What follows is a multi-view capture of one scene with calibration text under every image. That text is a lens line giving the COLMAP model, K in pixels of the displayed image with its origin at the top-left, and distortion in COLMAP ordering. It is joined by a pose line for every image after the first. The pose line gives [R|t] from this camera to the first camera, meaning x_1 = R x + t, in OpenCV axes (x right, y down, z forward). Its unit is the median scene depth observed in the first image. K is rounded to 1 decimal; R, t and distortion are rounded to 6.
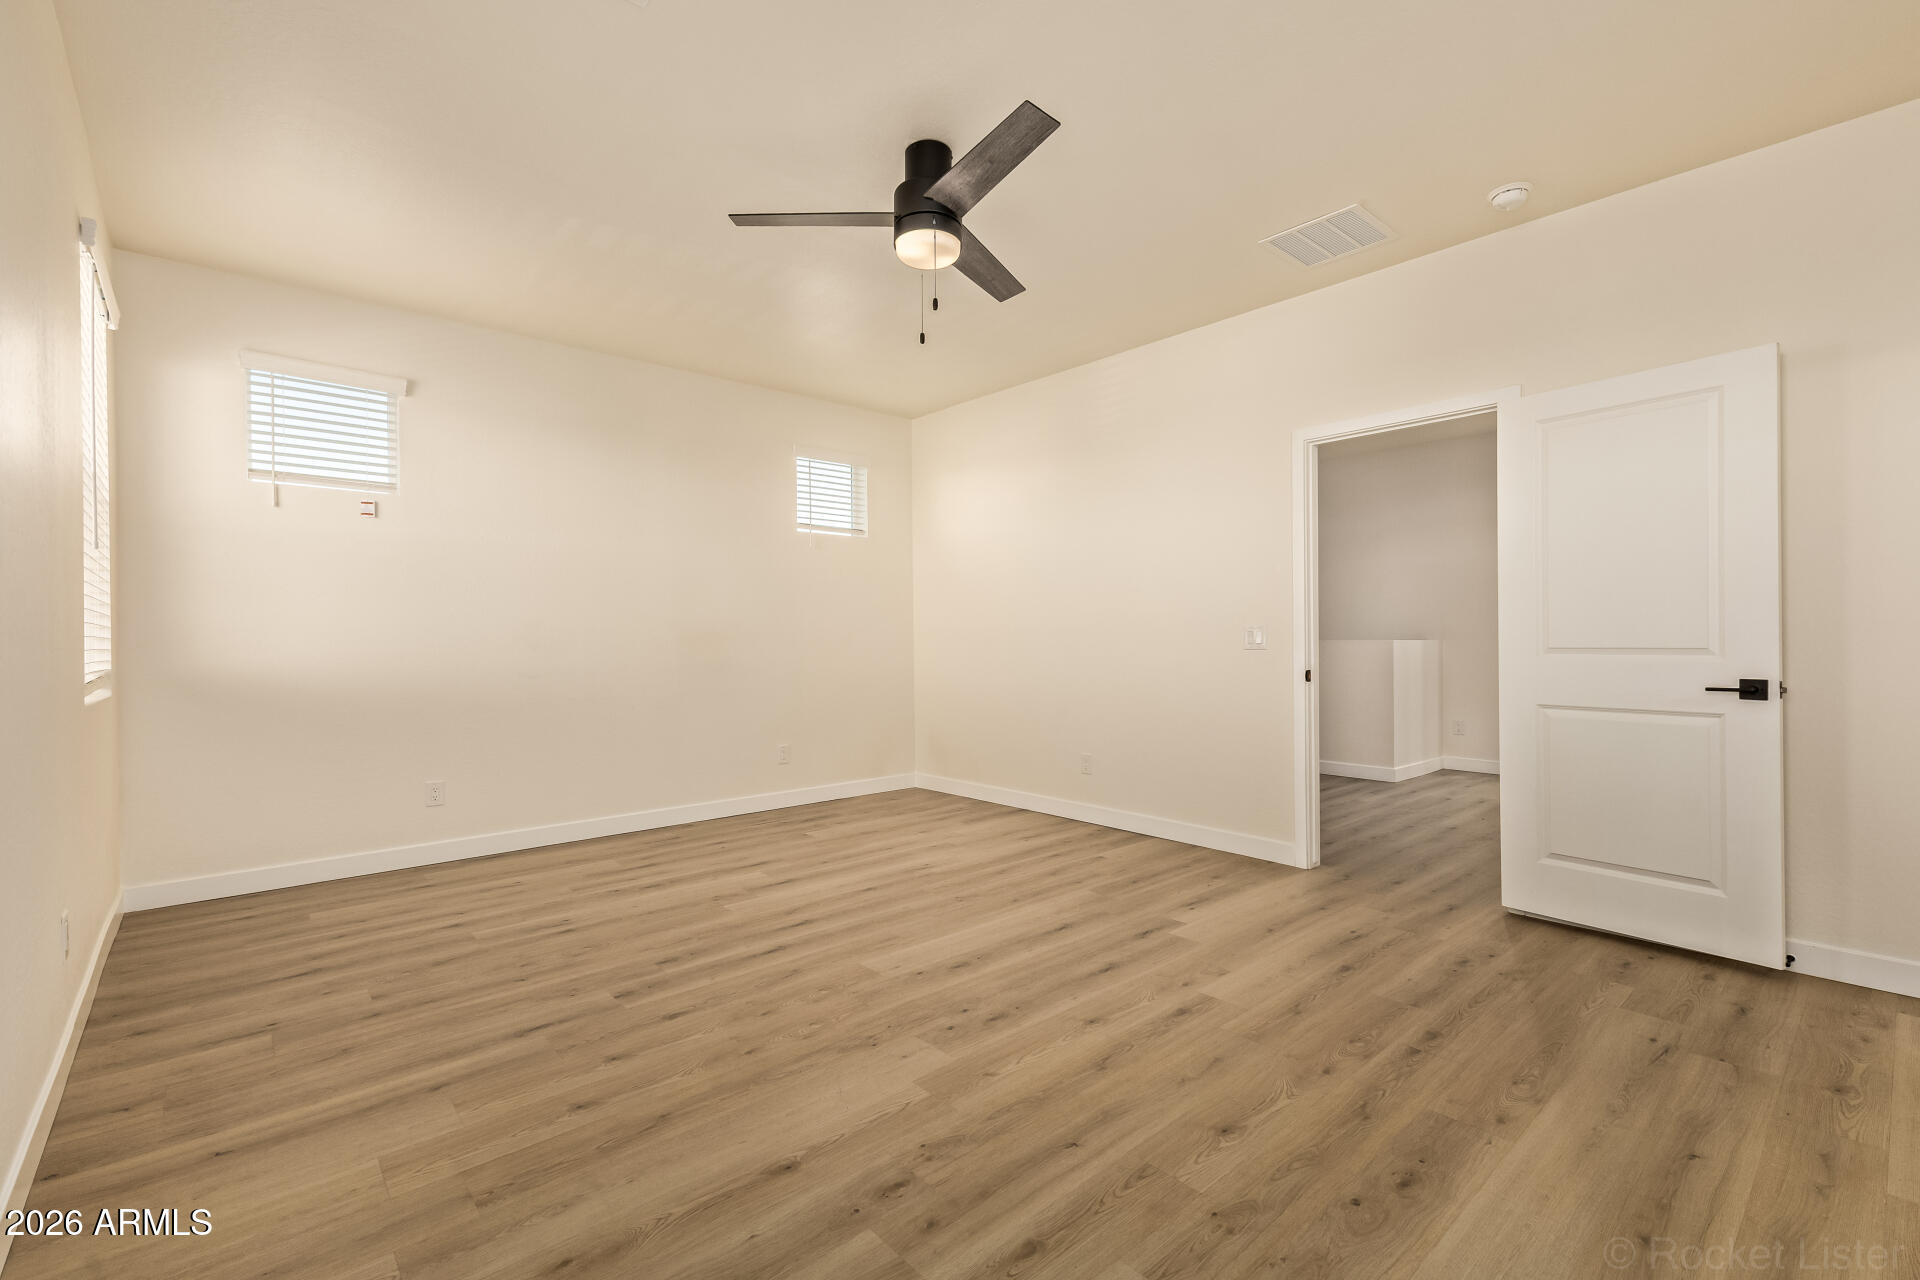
lens RADIAL K [[834.9, 0, 955.3], [0, 834.9, 640.4], [0, 0, 1]] dist [0.009900, -0.000041]
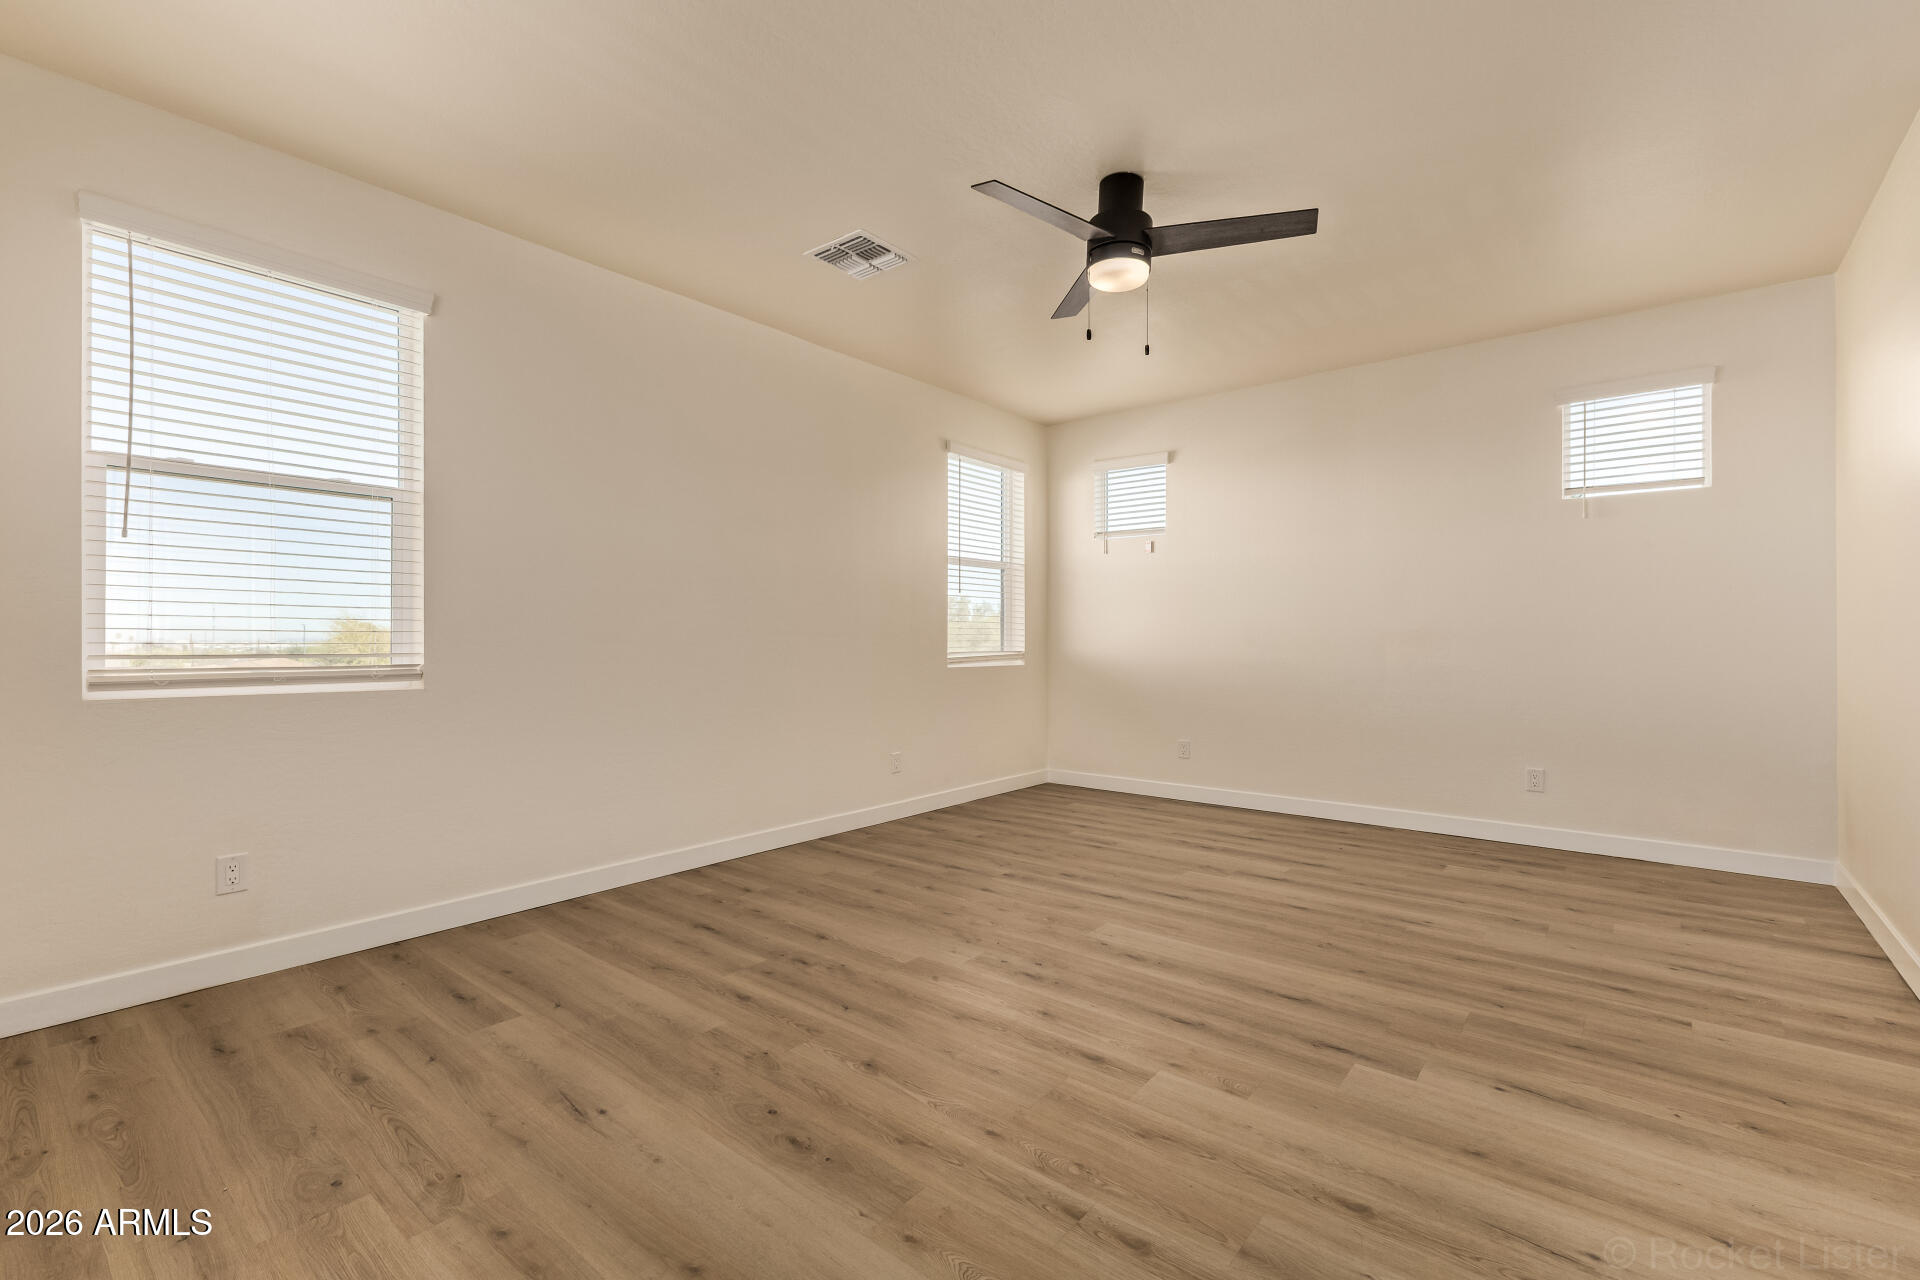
lens RADIAL K [[834.9, 0, 955.3], [0, 834.9, 640.4], [0, 0, 1]] dist [0.009900, -0.000041]
pose [[0.156915, 0.008381, -0.987576, 0.964801], [-0.002389, 0.999964, 0.008107, -0.007191], [0.987609, 0.001087, 0.156930, 0.611293]]
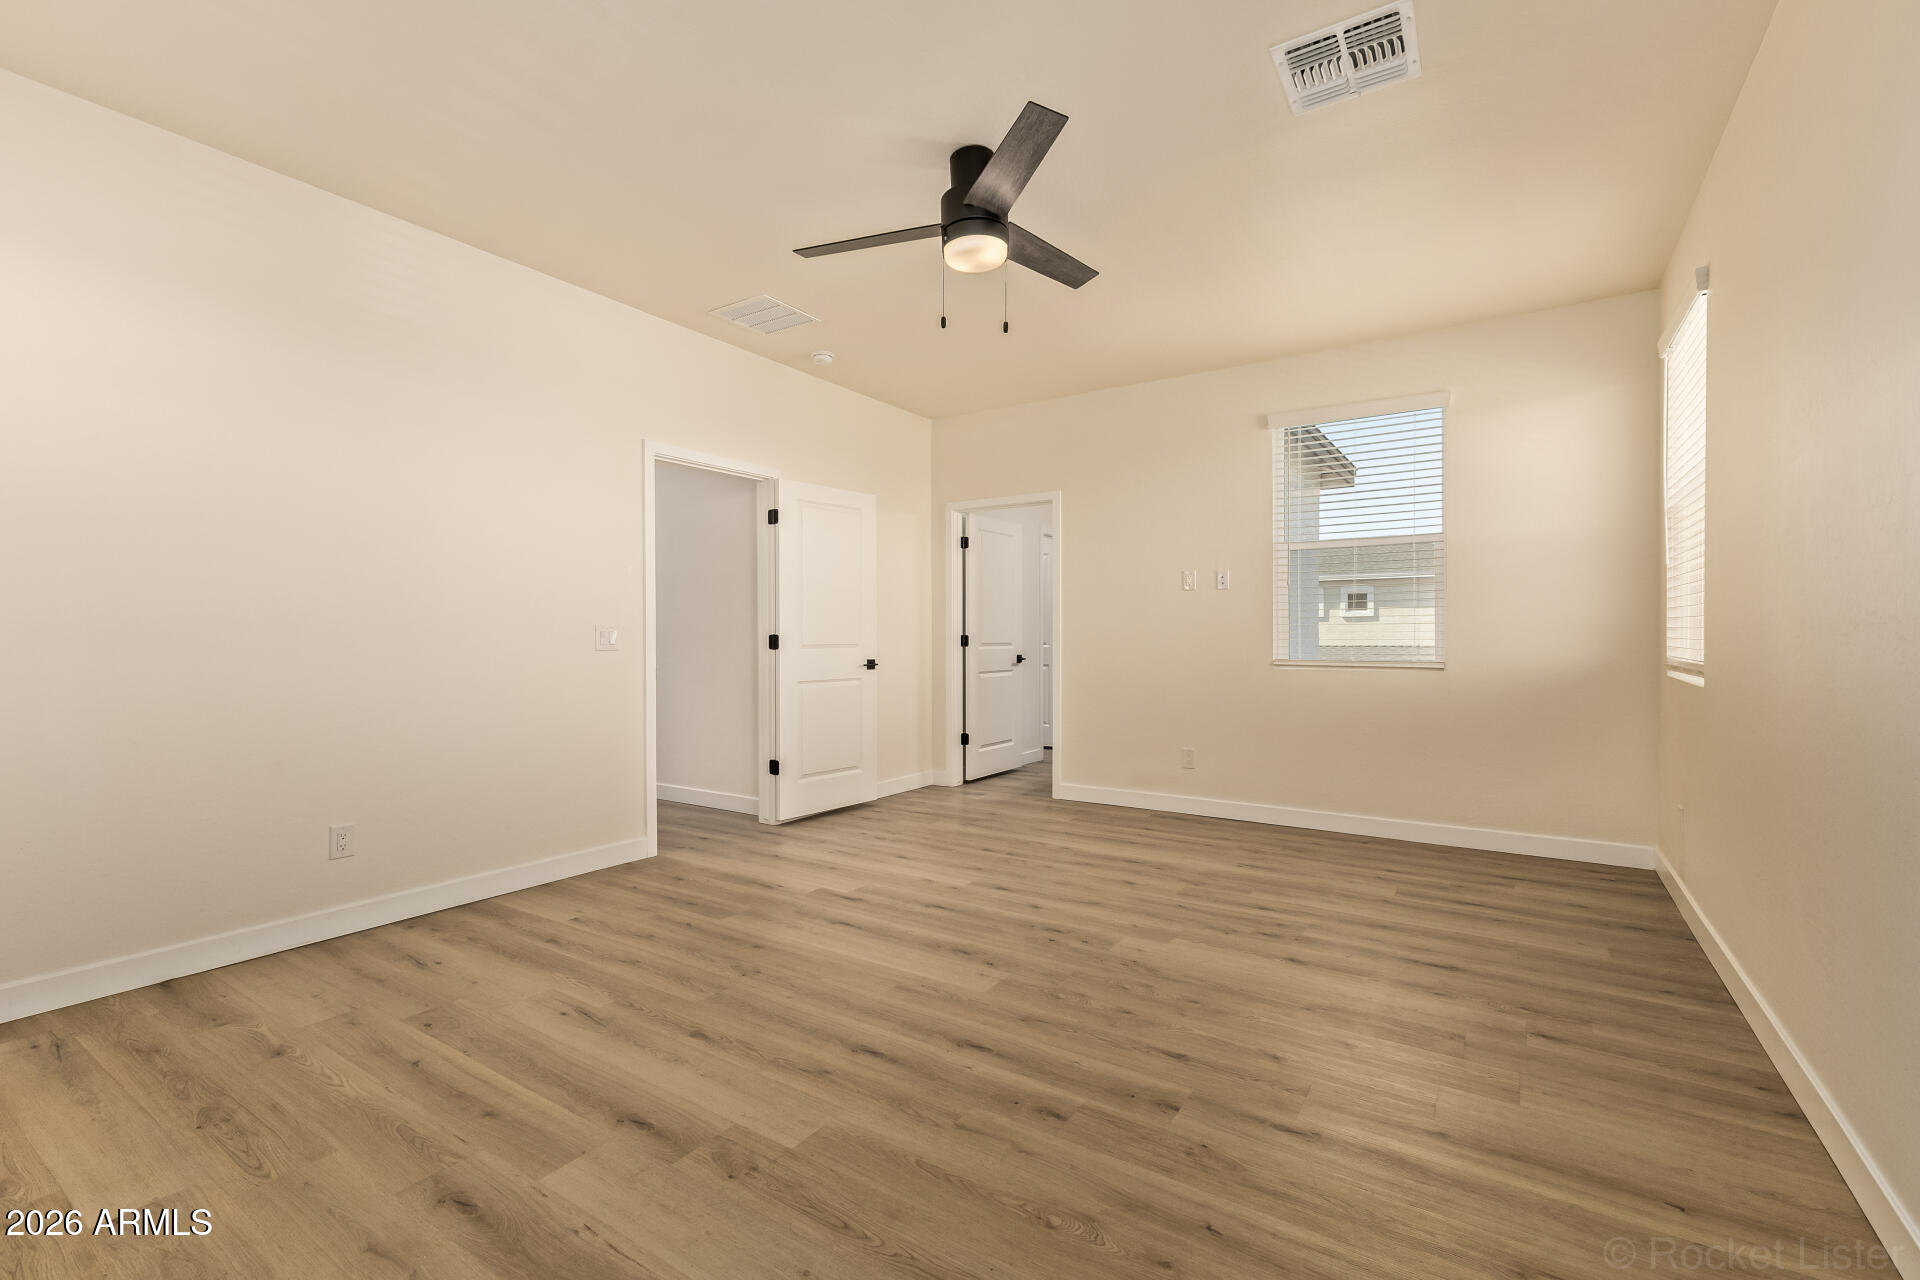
lens RADIAL K [[834.9, 0, 955.3], [0, 834.9, 640.4], [0, 0, 1]] dist [0.009900, -0.000041]
pose [[-0.259209, 0.001619, 0.965820, -0.978661], [0.006149, 0.999981, -0.000026, 0.002693], [-0.965802, 0.005932, -0.259214, 1.253173]]
